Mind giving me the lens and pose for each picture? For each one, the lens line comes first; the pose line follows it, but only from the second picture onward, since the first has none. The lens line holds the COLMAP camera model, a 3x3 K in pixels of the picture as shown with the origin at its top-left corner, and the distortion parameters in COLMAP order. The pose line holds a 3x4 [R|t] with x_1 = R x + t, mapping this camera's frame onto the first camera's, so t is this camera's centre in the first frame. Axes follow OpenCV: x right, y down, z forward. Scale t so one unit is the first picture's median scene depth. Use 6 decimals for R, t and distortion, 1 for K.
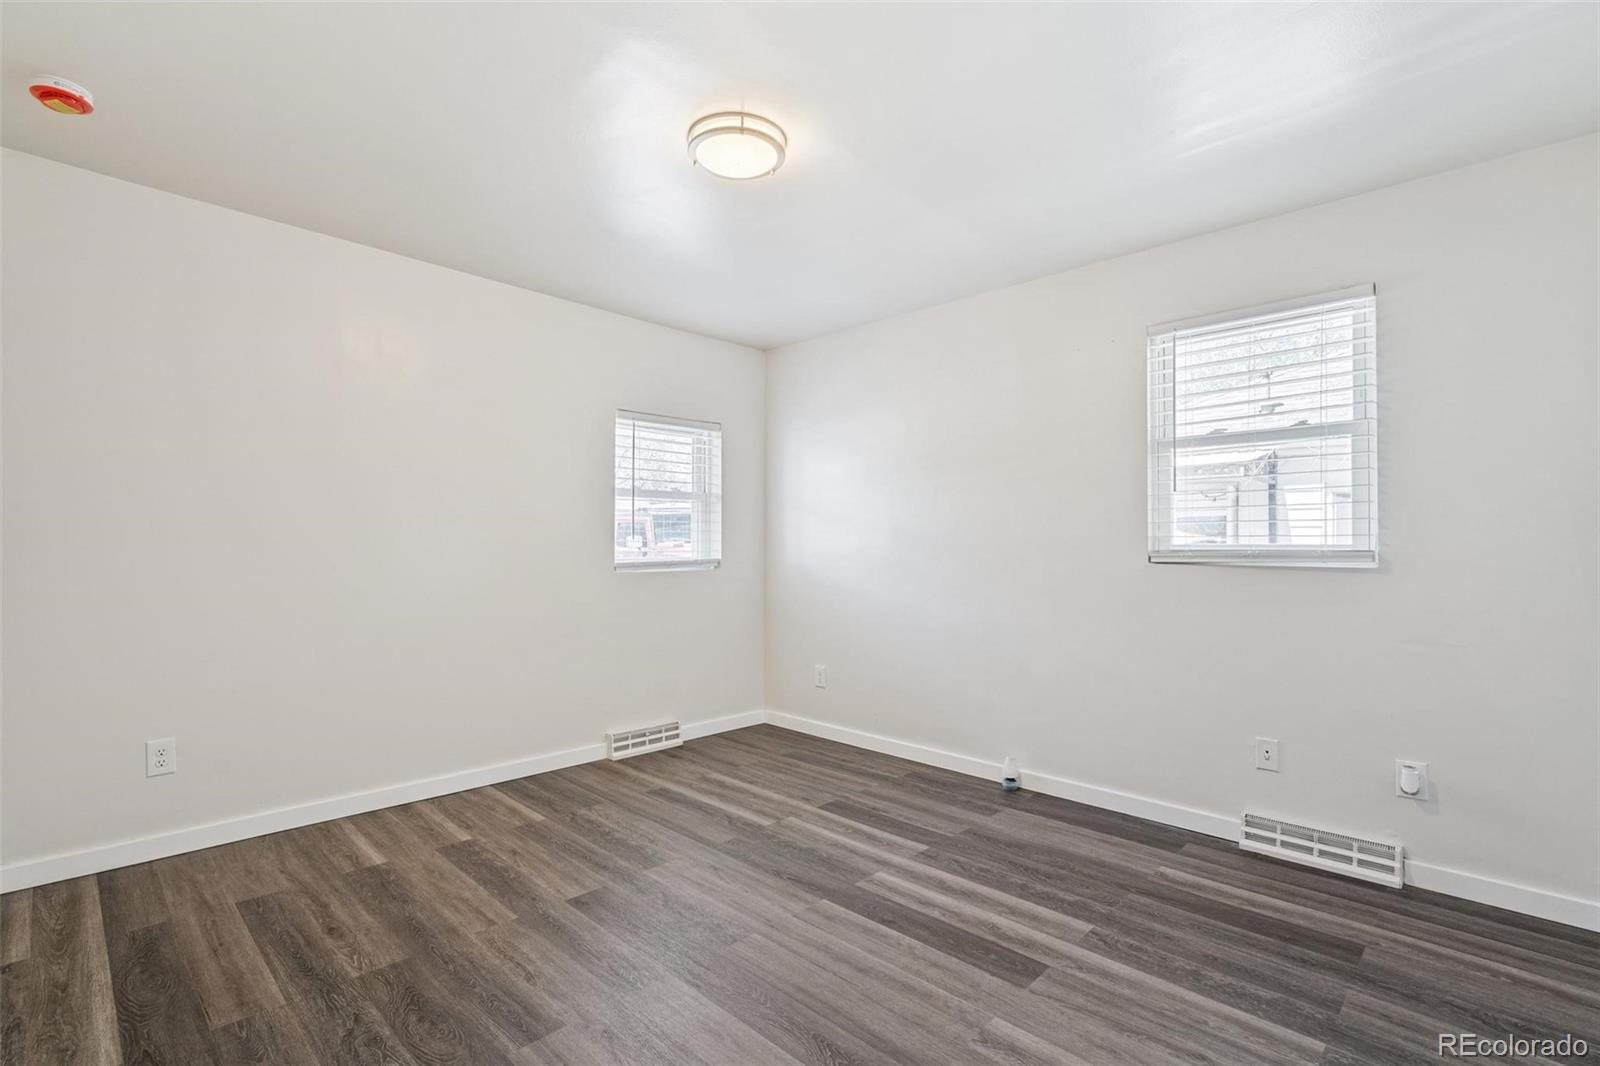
lens RADIAL K [[725.9, 0, 796.9], [0, 725.9, 541.4], [0, 0, 1]] dist [-0.002453, 0.000792]
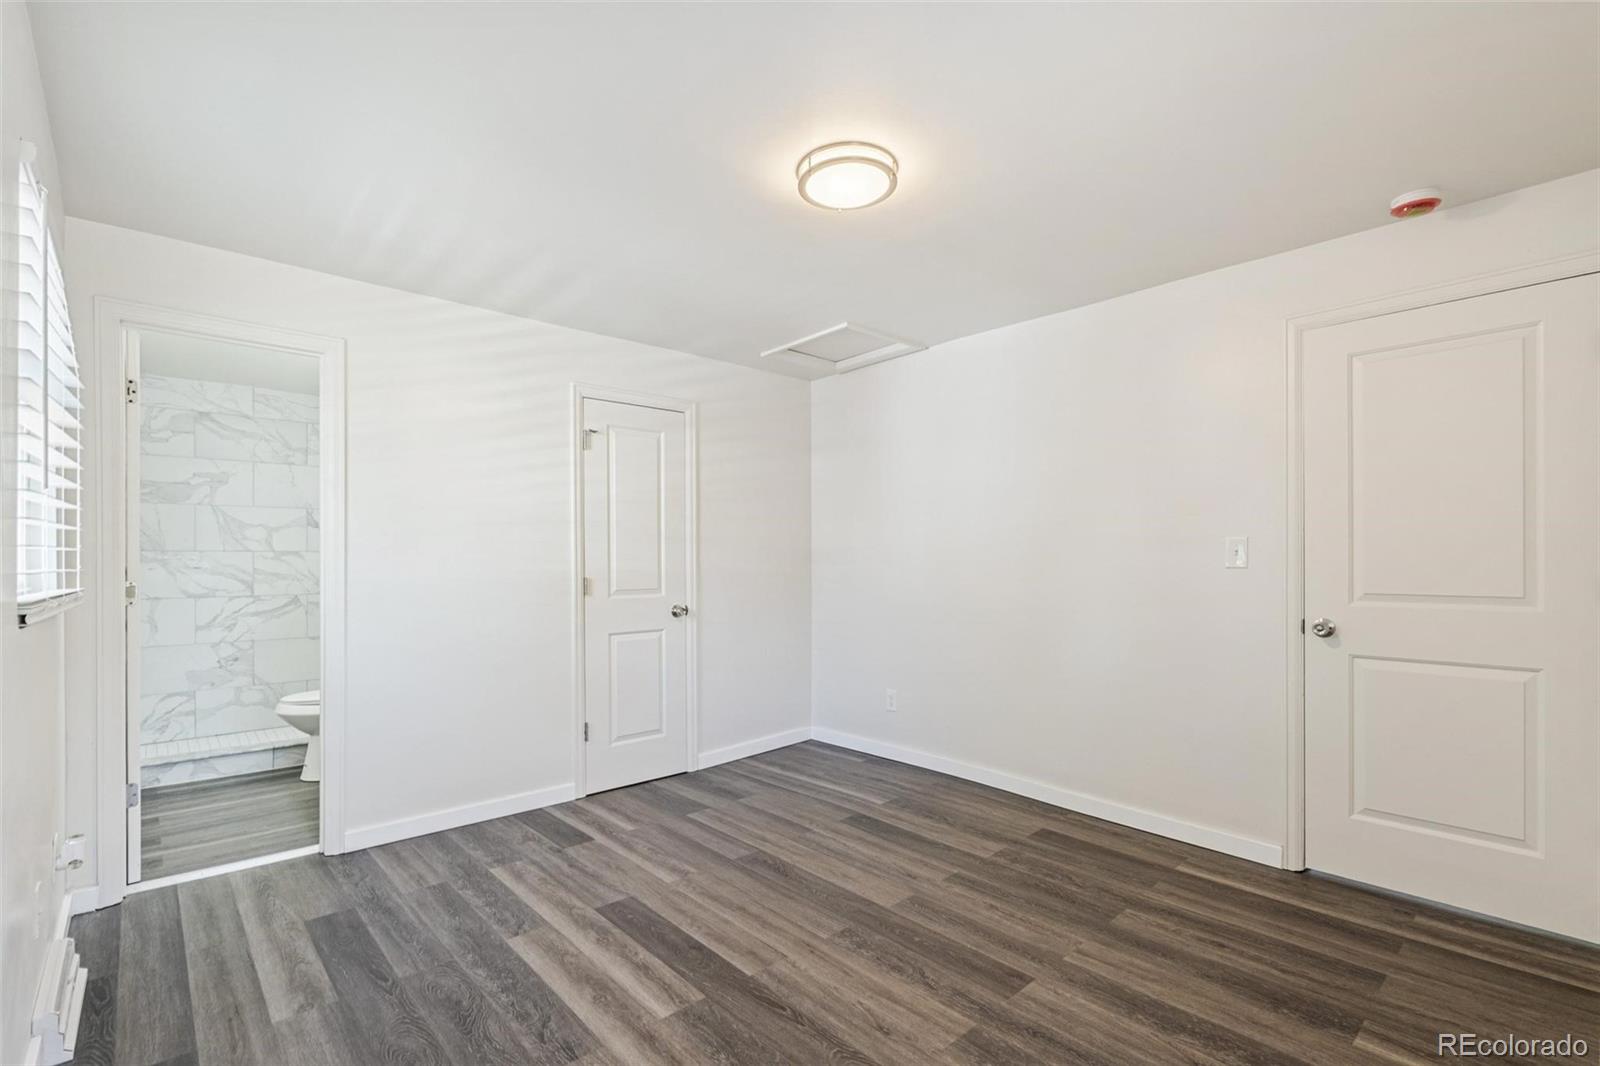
lens RADIAL K [[725.9, 0, 796.9], [0, 725.9, 541.4], [0, 0, 1]] dist [-0.002453, 0.000792]
pose [[-0.996758, -0.001661, 0.080442, -0.100385], [-0.004399, 0.999417, -0.033870, -0.019322], [-0.080339, -0.034114, -0.996184, 2.056162]]
